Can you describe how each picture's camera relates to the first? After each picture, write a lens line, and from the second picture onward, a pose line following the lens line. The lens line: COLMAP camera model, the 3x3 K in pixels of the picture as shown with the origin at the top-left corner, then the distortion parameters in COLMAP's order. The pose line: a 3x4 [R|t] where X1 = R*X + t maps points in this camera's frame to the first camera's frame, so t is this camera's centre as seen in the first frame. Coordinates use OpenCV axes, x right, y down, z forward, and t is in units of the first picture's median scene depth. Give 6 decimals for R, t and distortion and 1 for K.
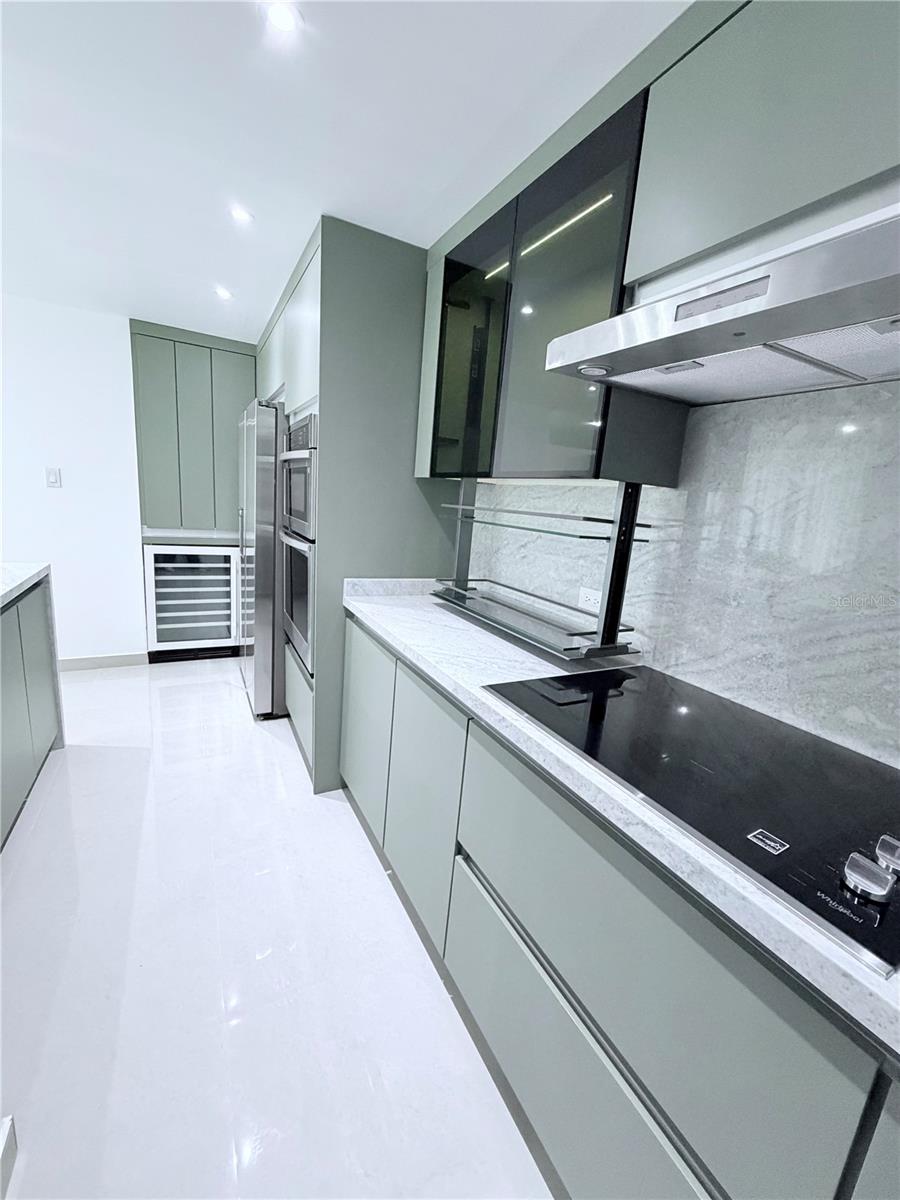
lens RADIAL K [[474.0, 0, 455.0], [0, 474.0, 600.4], [0, 0, 1]] dist [0.000288, 0.000056]
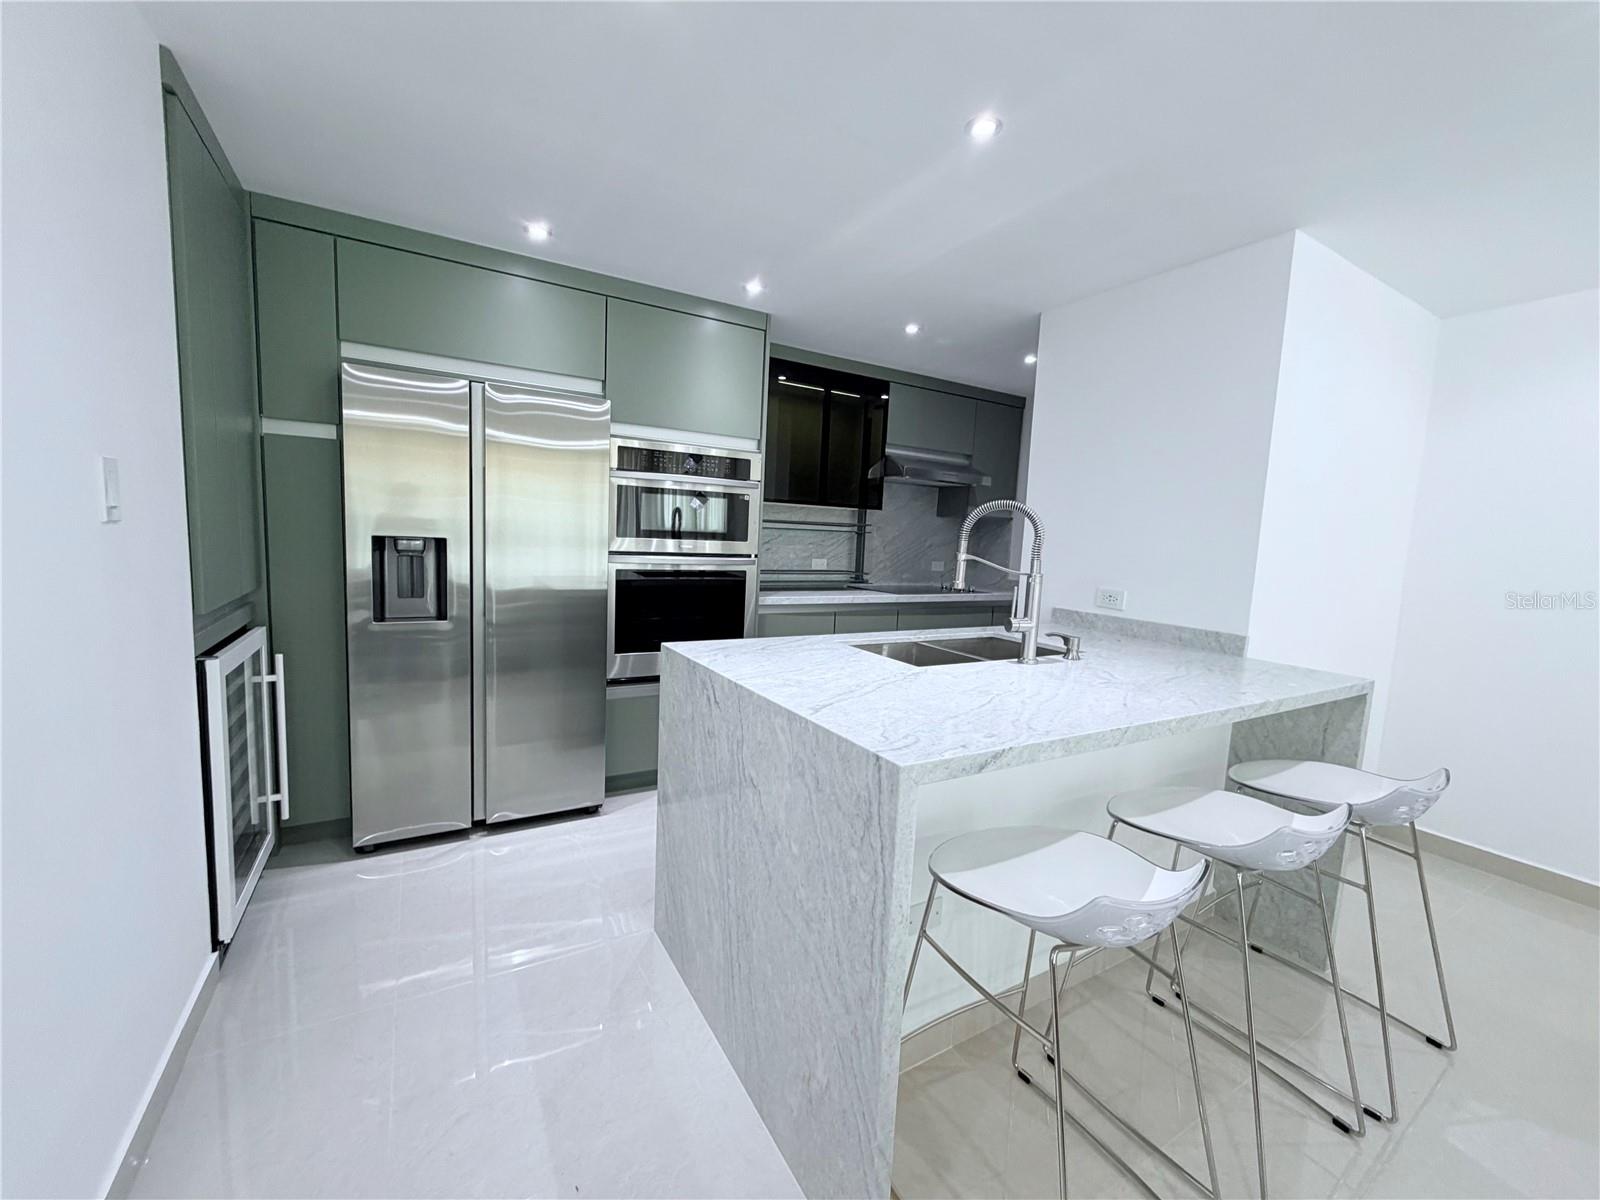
lens RADIAL K [[636.5, 0, 791.5], [0, 636.5, 598.9], [0, 0, 1]] dist [-0.001440, 0.000267]
pose [[-0.013956, -0.188299, 0.982013, -2.594474], [0.163370, 0.968482, 0.188026, -0.420314], [-0.986466, 0.163055, 0.017247, 1.223808]]
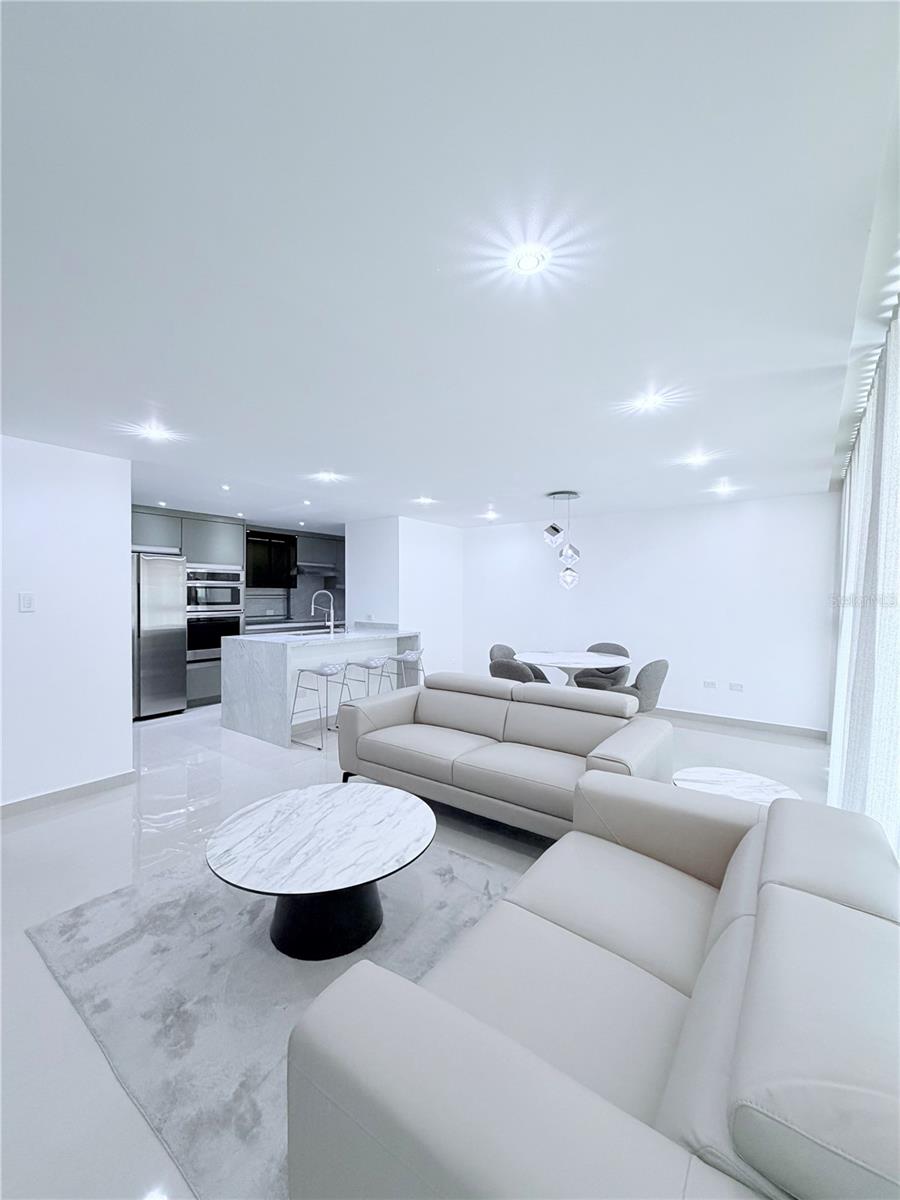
lens RADIAL K [[477.4, 0, 447.3], [0, 477.4, 596.3], [0, 0, 1]] dist [-0.001440, 0.000267]
pose [[-0.405188, -0.090181, 0.909775, -4.981867], [0.155235, 0.973886, 0.165673, -0.711880], [-0.900958, 0.208357, -0.380608, 1.317321]]
